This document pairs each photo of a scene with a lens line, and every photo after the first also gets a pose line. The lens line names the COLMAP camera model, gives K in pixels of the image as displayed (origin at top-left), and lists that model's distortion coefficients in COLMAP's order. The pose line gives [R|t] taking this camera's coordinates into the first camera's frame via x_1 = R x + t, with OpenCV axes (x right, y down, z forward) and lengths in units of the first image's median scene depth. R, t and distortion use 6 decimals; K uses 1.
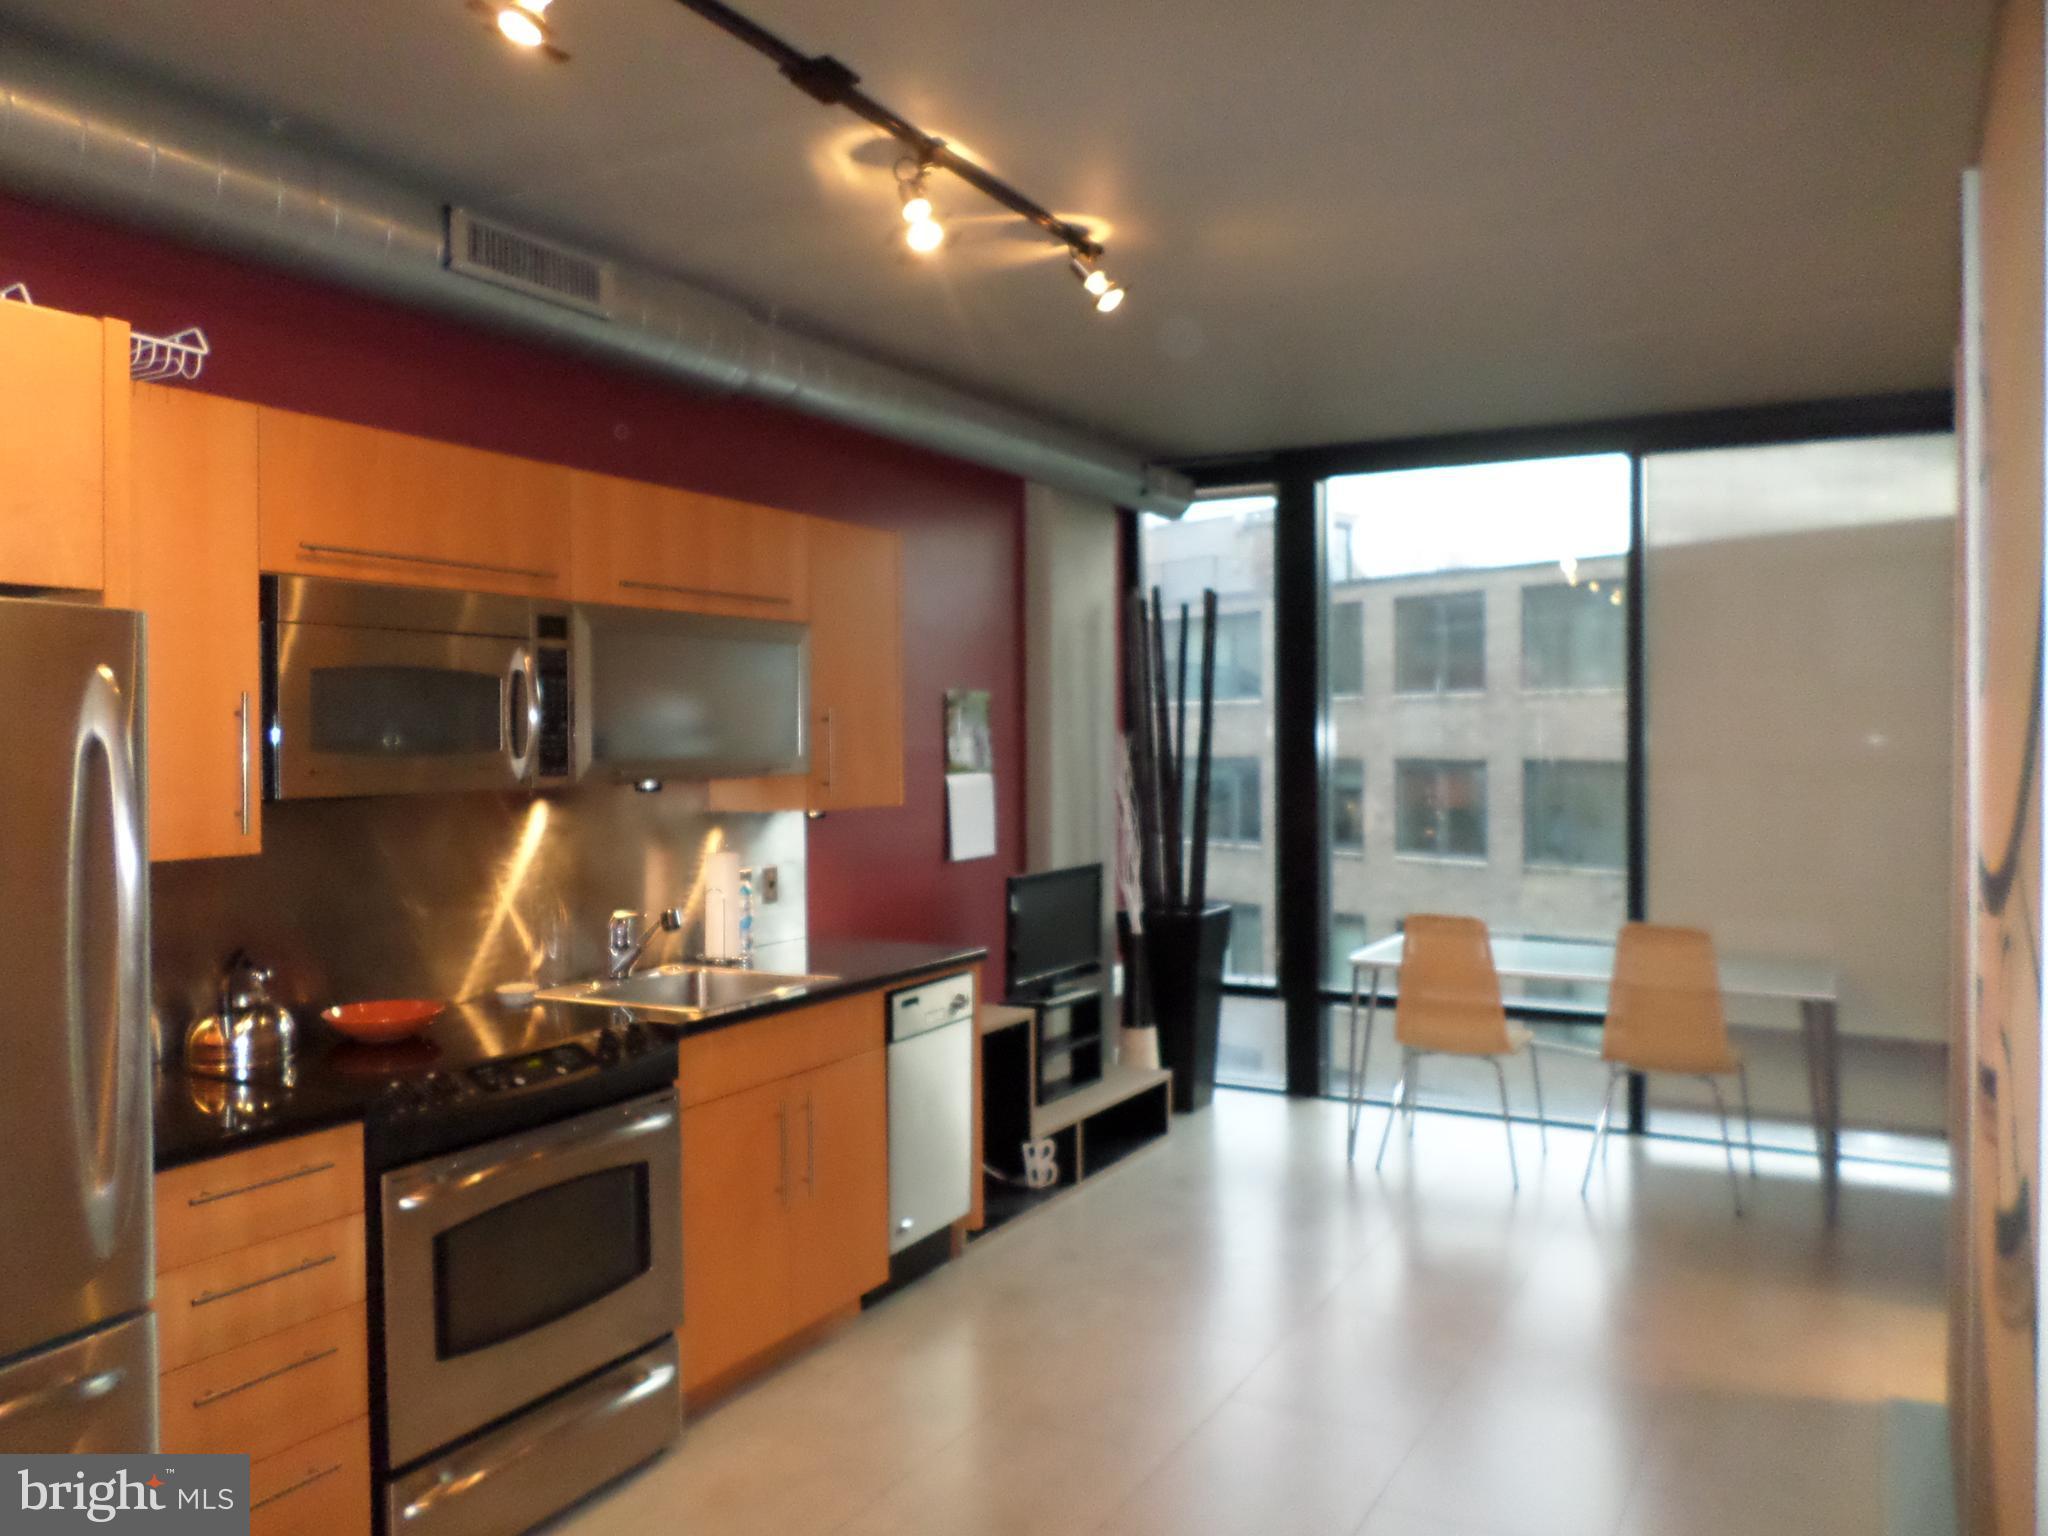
lens RADIAL K [[1556.1, 0, 1024.0], [0, 1556.1, 768.0], [0, 0, 1]] dist [-0.008694, -0.084250]
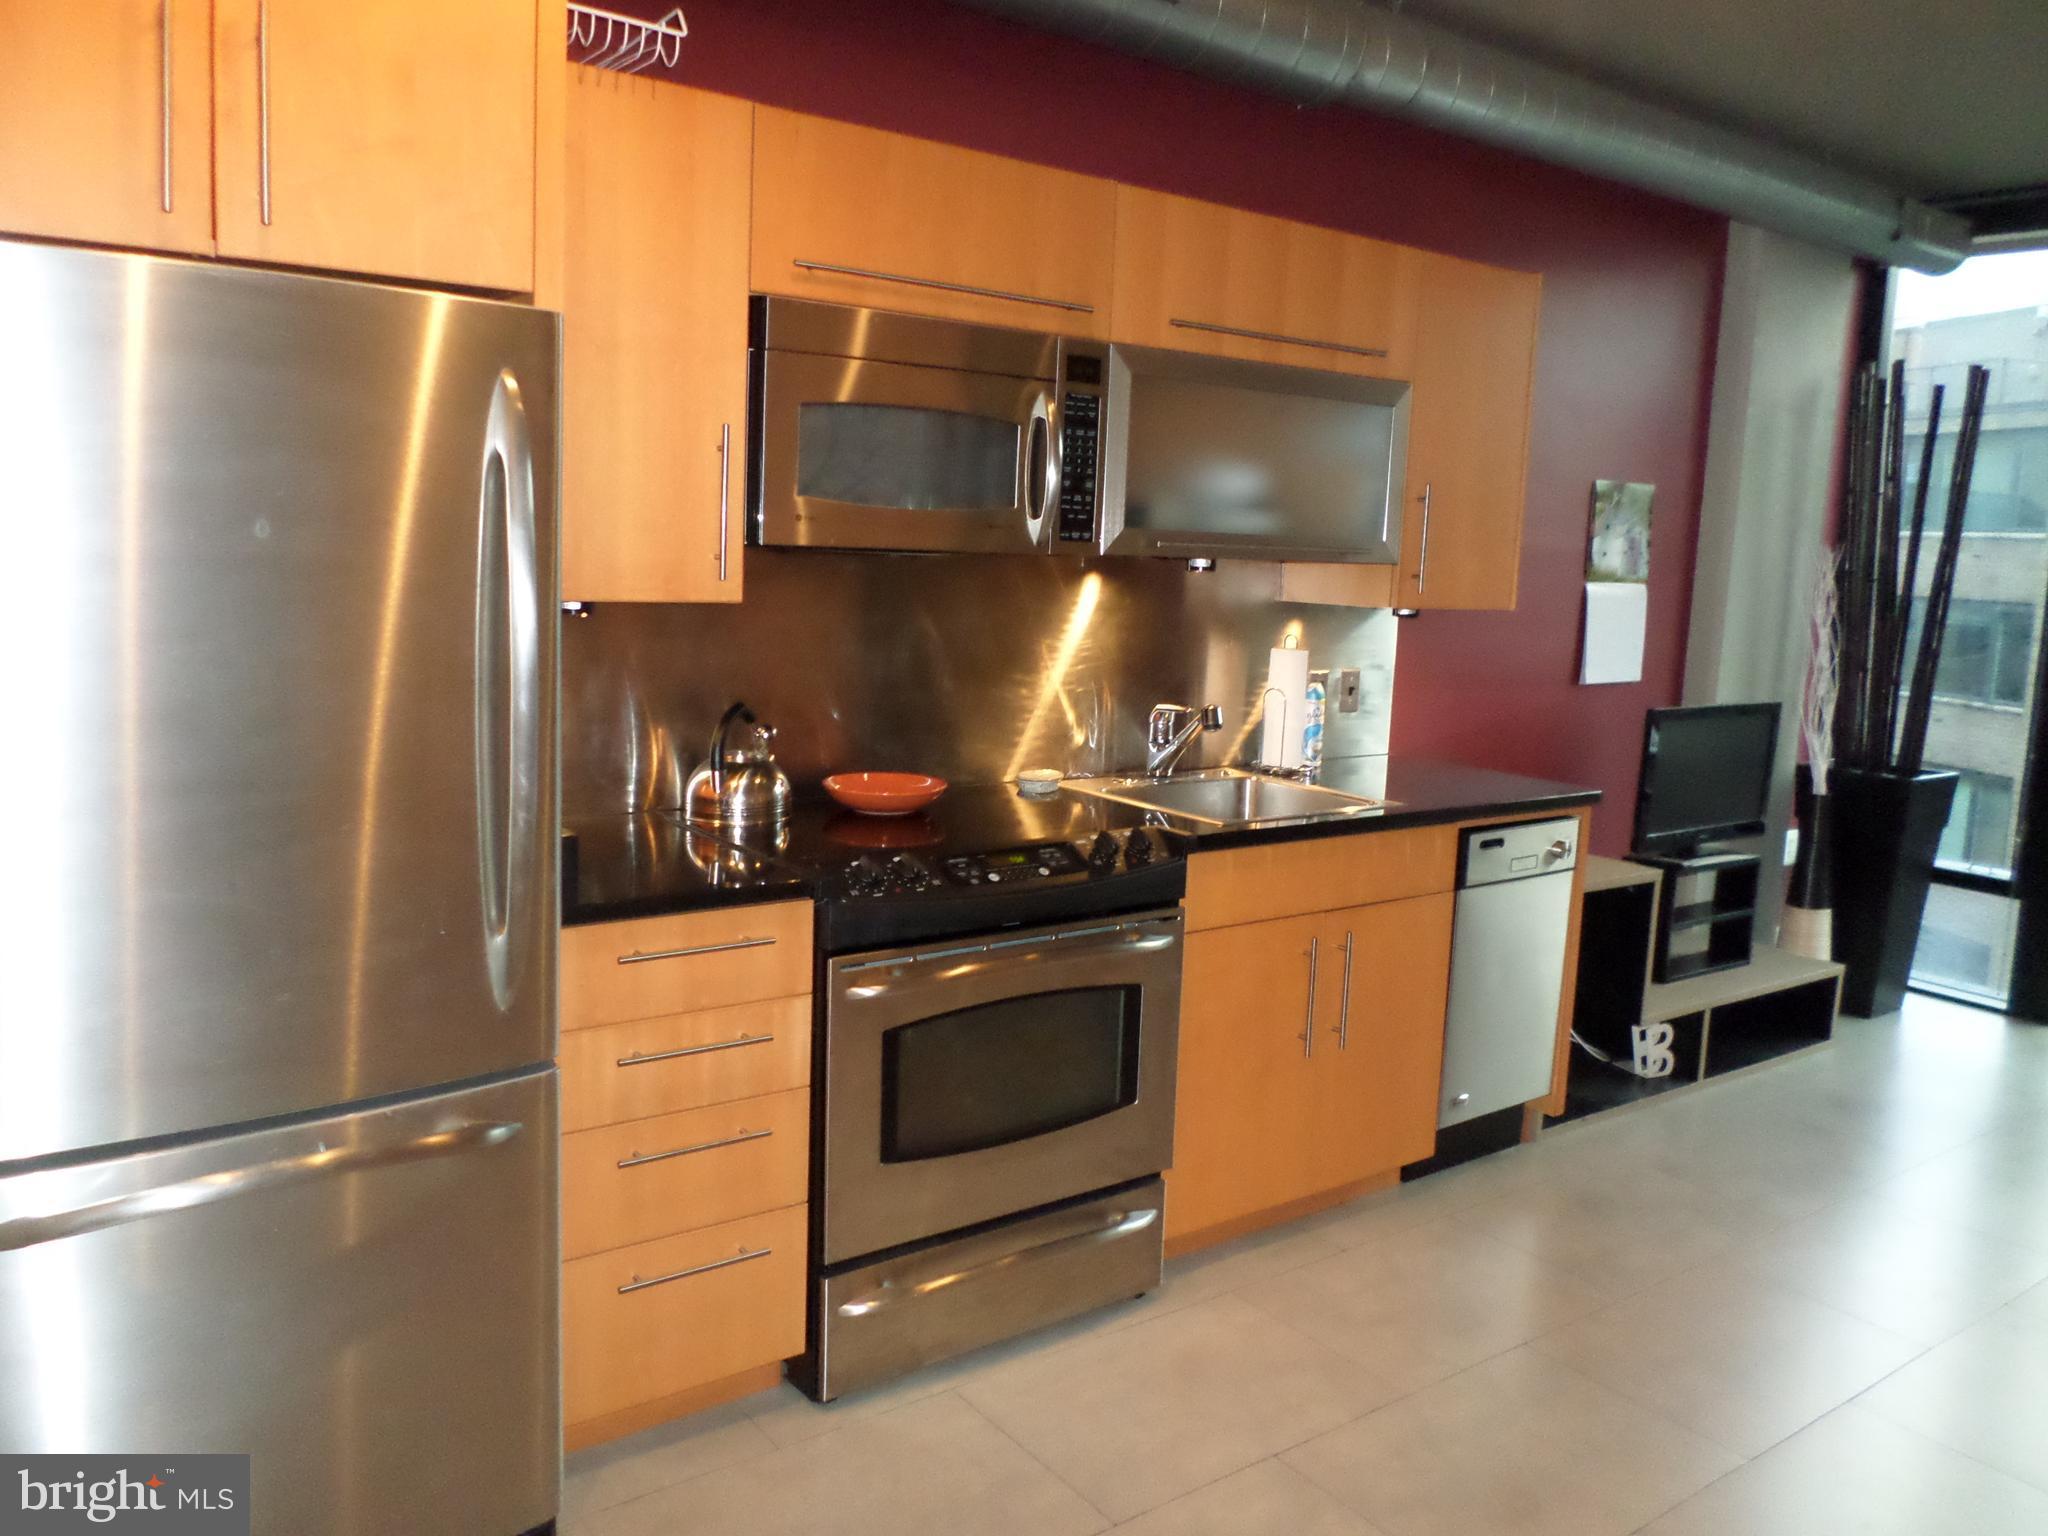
lens RADIAL K [[1522.7, 0, 1022.6], [0, 1522.7, 748.7], [0, 0, 1]] dist [-0.015895, 0.000477]
pose [[0.902697, 0.103966, -0.417528, 0.035854], [-0.057538, 0.990821, 0.122320, 0.014029], [0.426413, -0.086394, 0.900393, 0.157801]]
